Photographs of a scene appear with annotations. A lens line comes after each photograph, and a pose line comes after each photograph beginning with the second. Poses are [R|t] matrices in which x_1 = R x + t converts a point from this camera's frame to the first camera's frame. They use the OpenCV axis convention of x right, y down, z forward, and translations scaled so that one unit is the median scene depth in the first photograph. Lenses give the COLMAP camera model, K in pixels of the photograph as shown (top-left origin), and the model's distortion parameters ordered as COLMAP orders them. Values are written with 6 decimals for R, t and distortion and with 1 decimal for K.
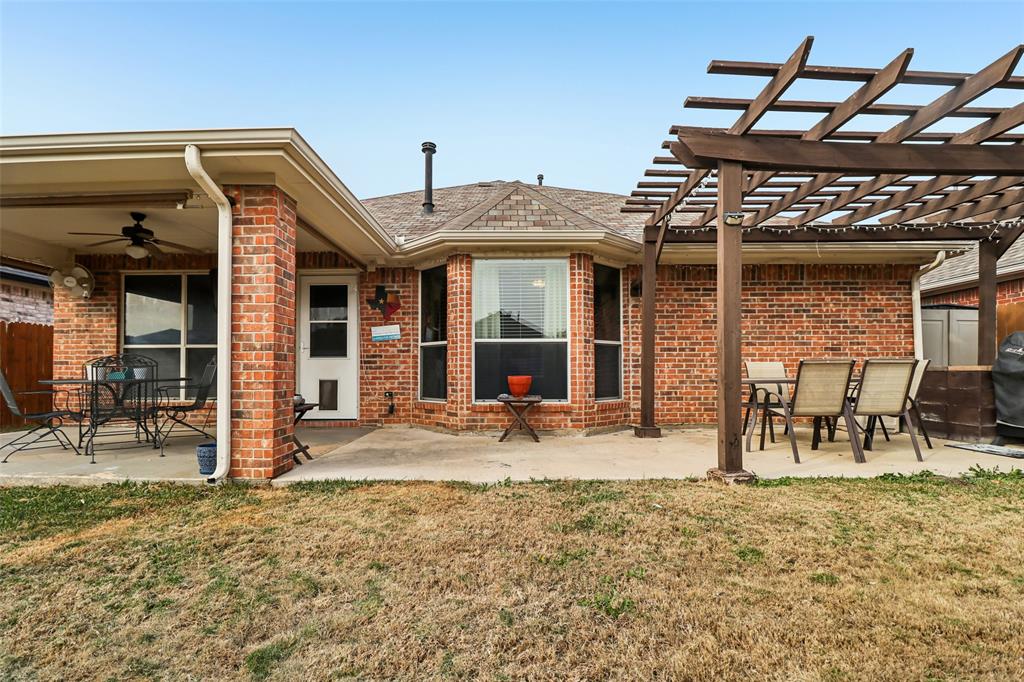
lens RADIAL K [[472.3, 0, 509.1], [0, 472.3, 367.4], [0, 0, 1]] dist [-0.003259, -0.000923]
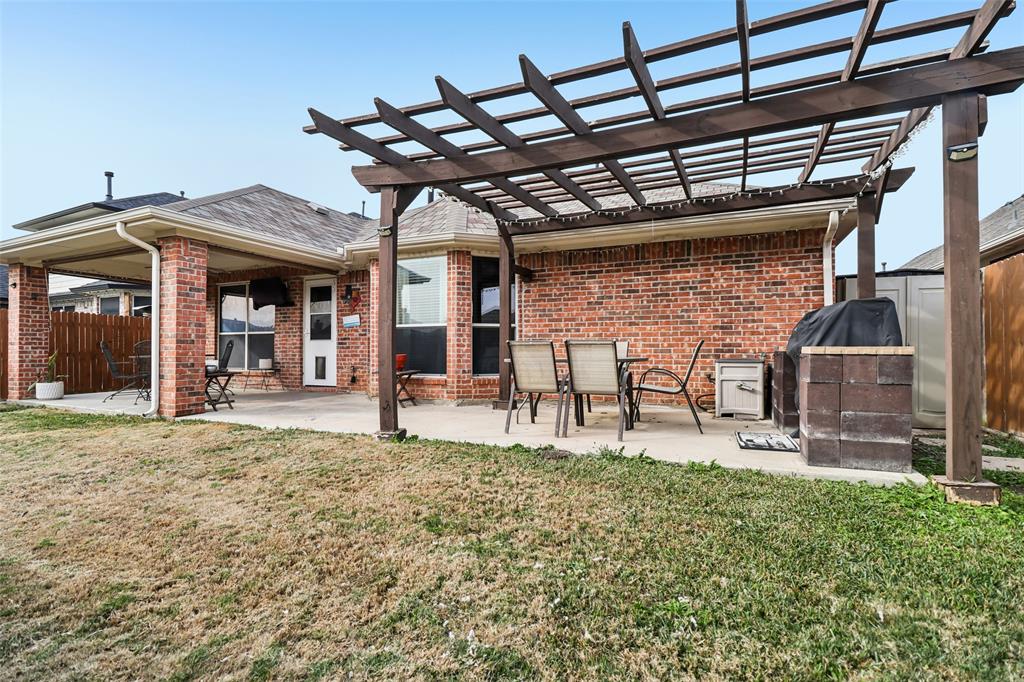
lens RADIAL K [[460.9, 0, 510.7], [0, 460.9, 344.4], [0, 0, 1]] dist [-0.003136, -0.000450]
pose [[0.920995, -0.002949, -0.389564, 0.654134], [0.001787, 0.999993, -0.003346, -0.003165], [0.389571, 0.002386, 0.920993, -0.002946]]
